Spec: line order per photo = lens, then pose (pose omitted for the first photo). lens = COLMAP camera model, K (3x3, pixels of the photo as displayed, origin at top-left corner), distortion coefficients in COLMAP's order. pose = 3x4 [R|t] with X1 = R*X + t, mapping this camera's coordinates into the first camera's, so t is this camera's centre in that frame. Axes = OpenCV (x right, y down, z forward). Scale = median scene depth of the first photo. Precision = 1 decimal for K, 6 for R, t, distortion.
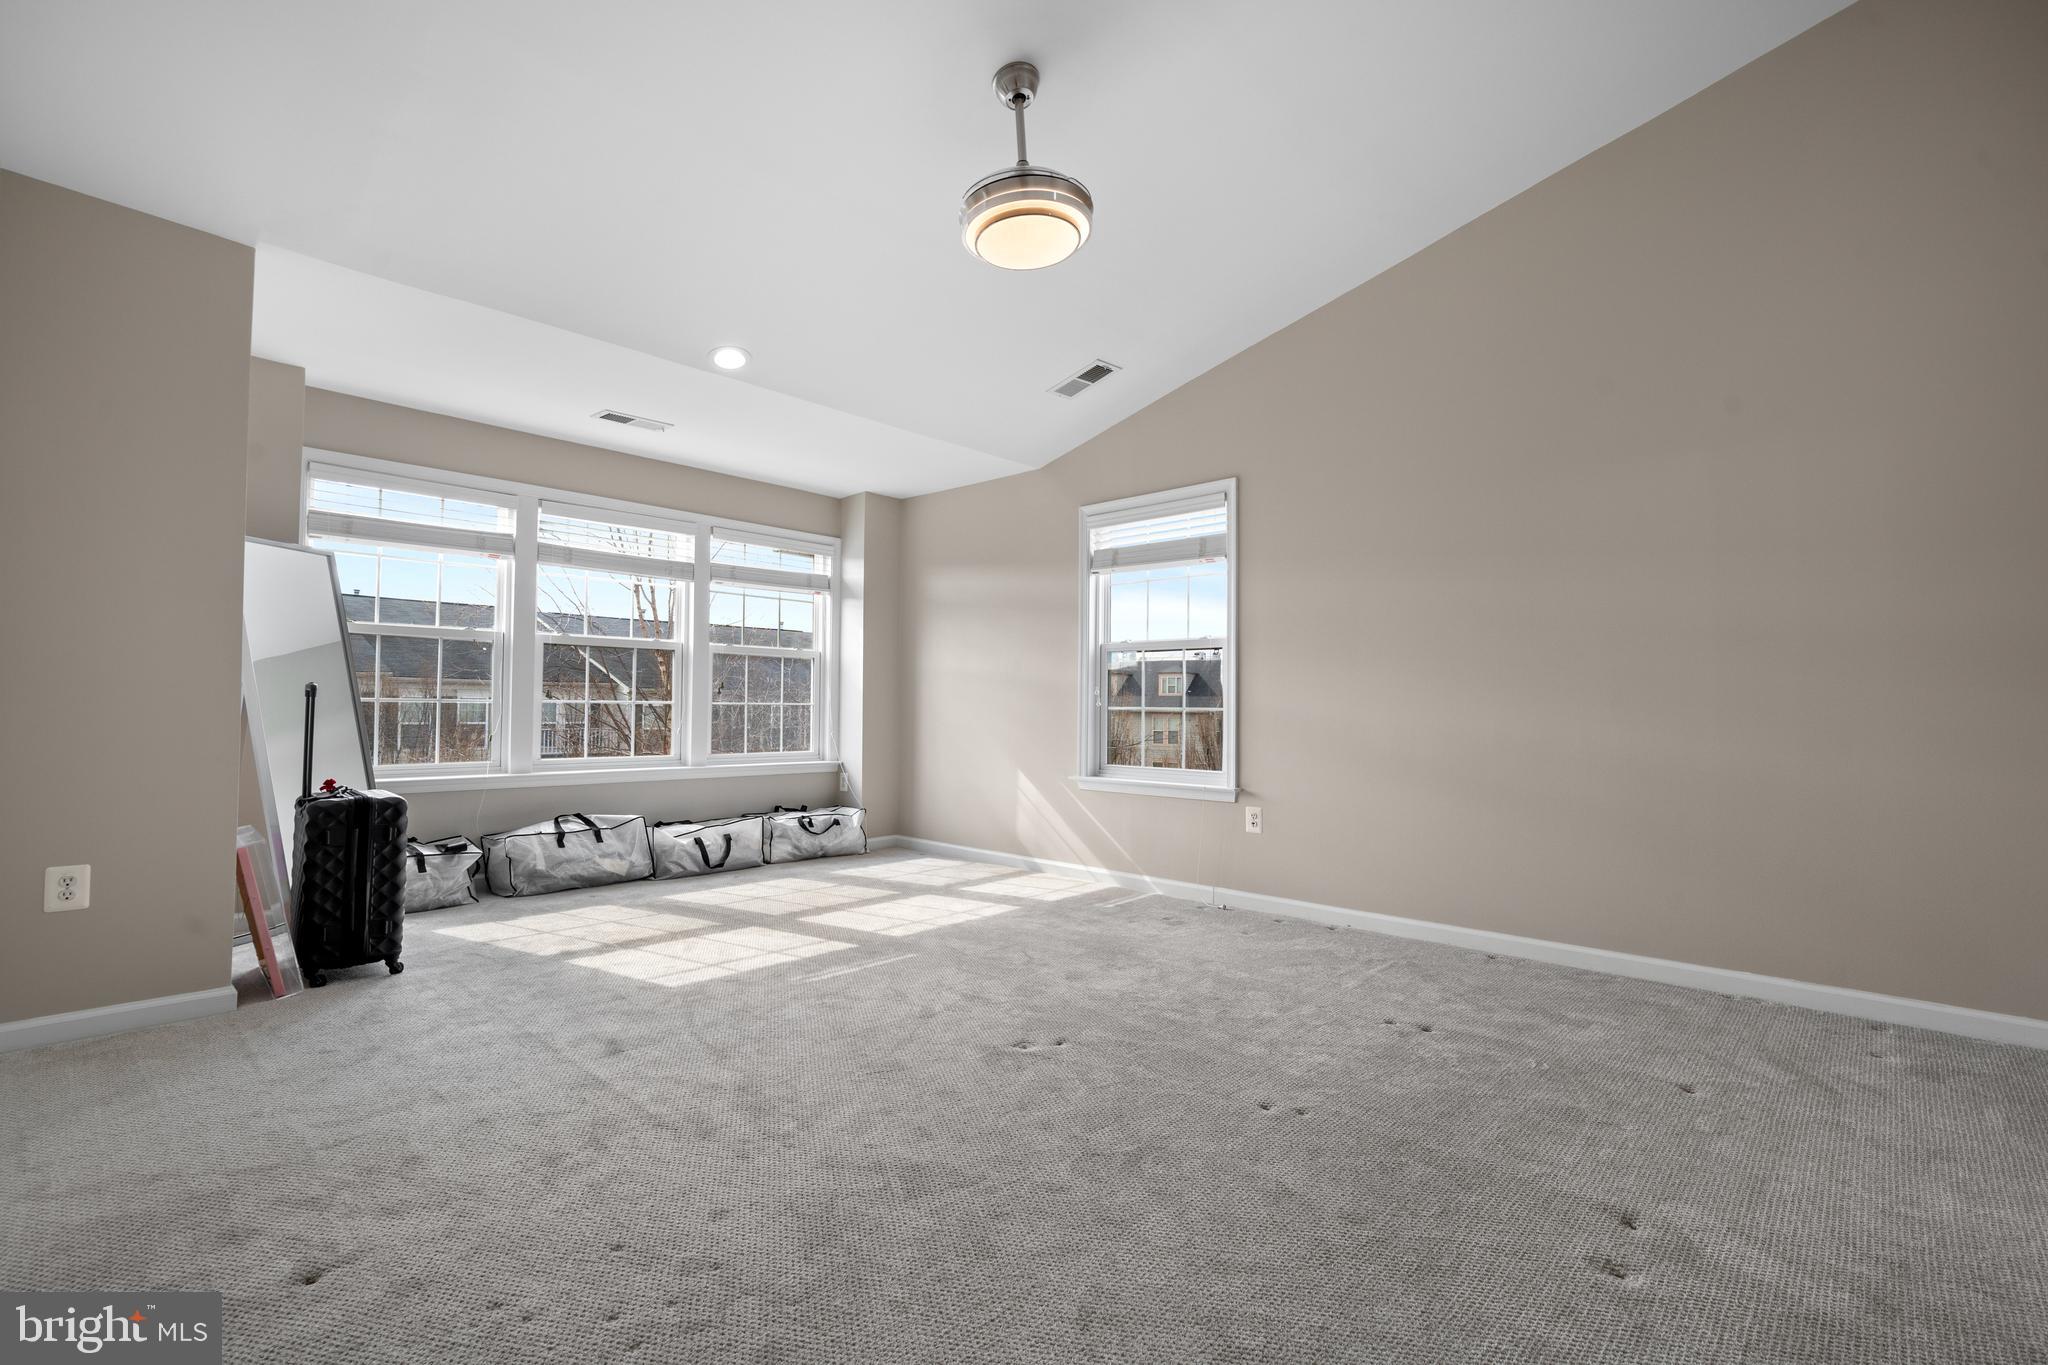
lens RADIAL K [[911.5, 0, 1024.0], [0, 911.5, 682.2], [0, 0, 1]] dist [-0.000260, -0.000444]
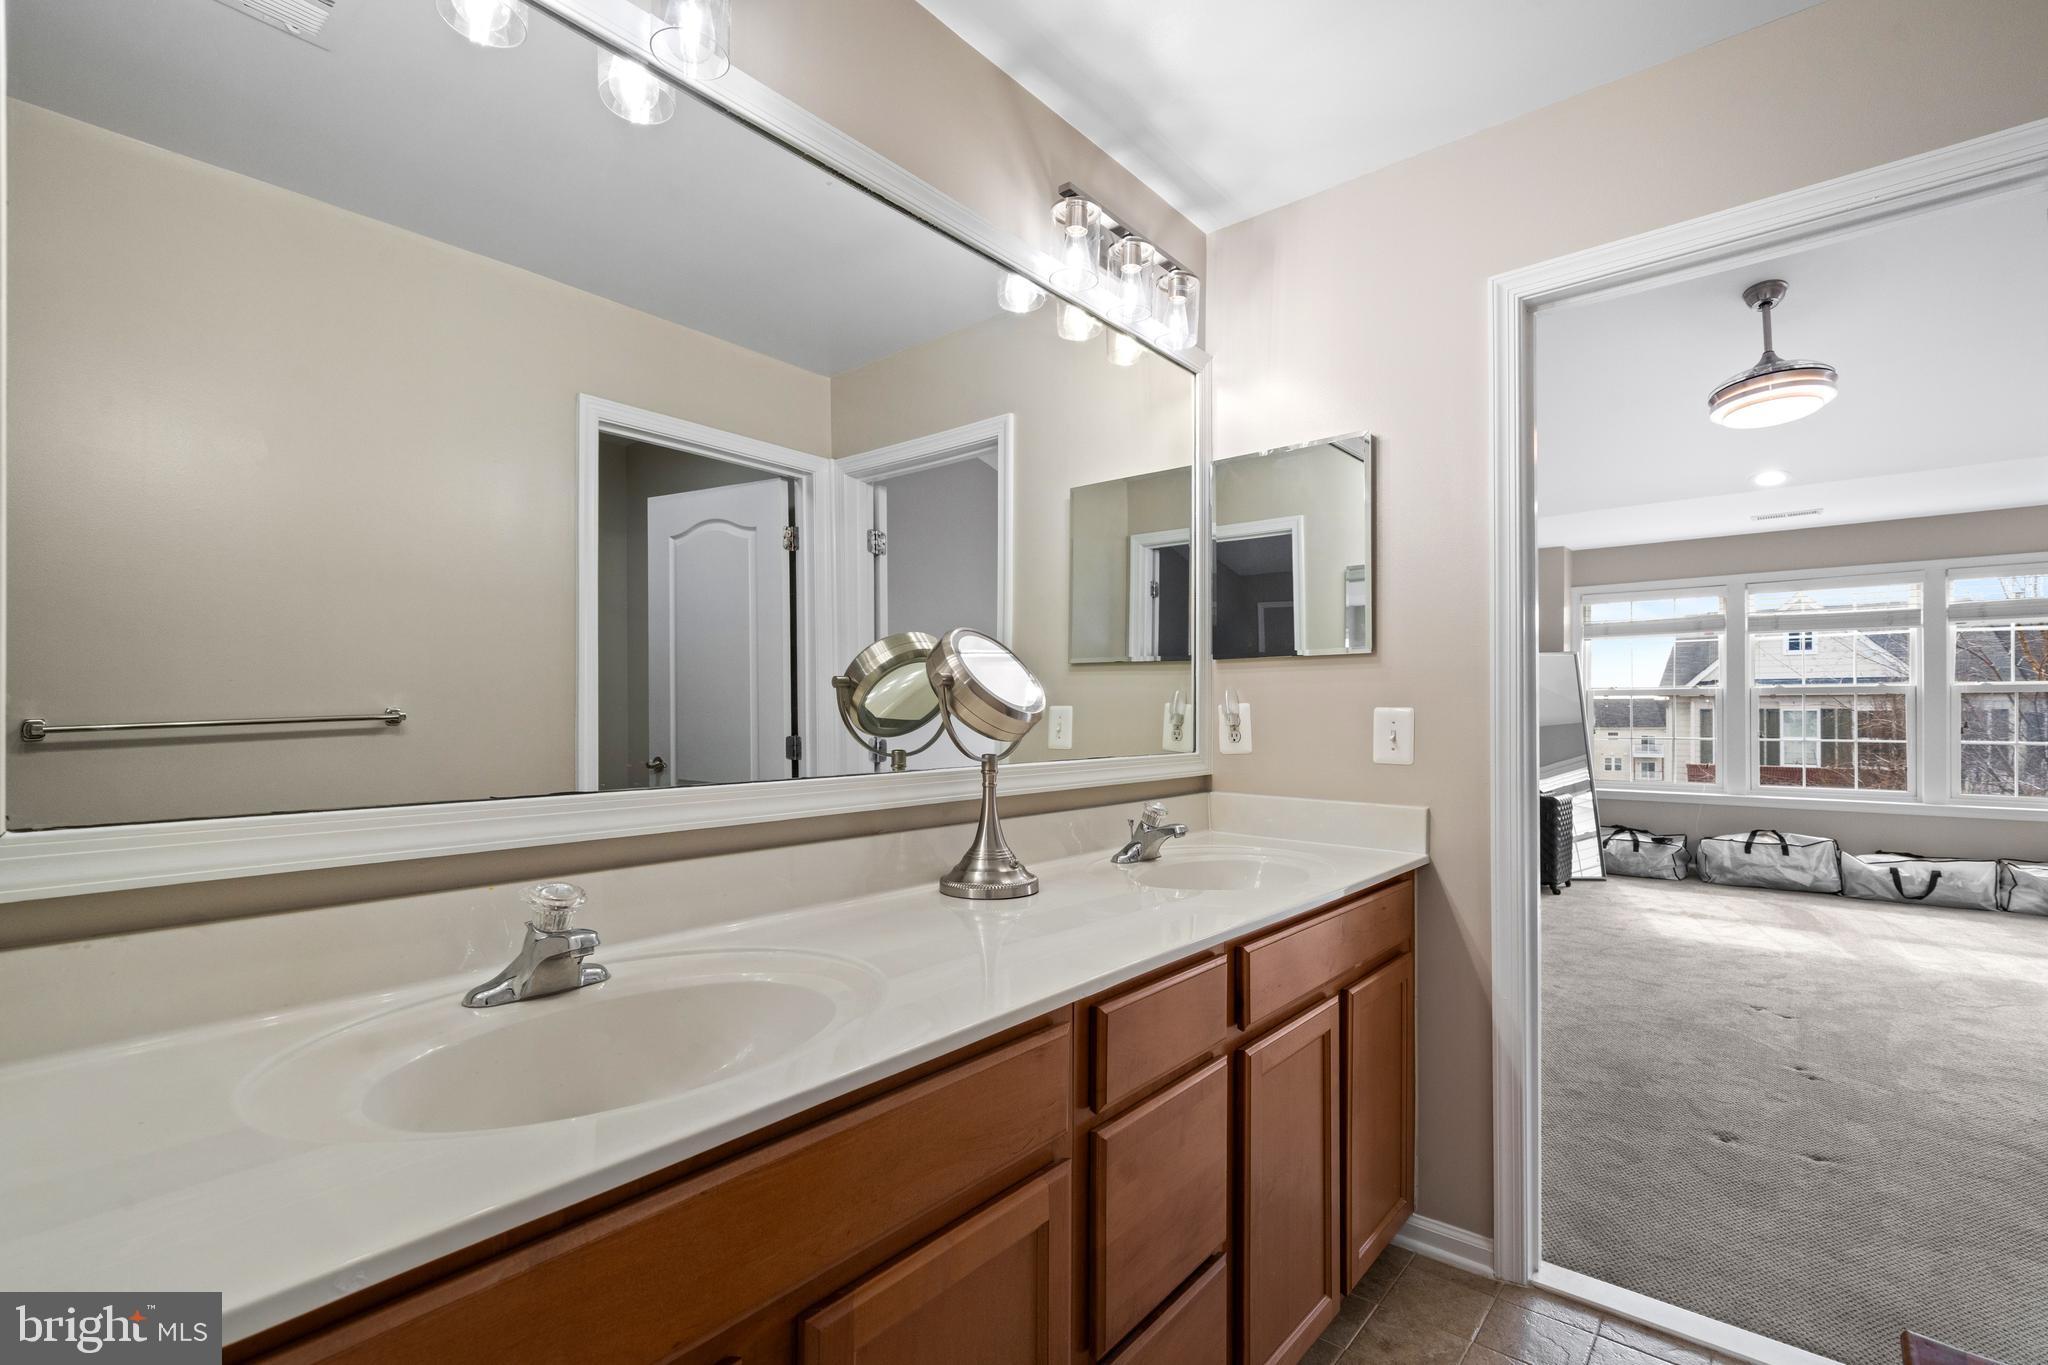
lens RADIAL K [[911.5, 0, 1025.2], [0, 911.5, 697.8], [0, 0, 1]] dist [-0.000260, -0.000444]
pose [[0.063057, -0.024132, -0.997718, 0.700679], [0.028731, 0.999337, -0.022355, -0.039582], [0.997596, -0.027256, 0.063708, -0.101108]]
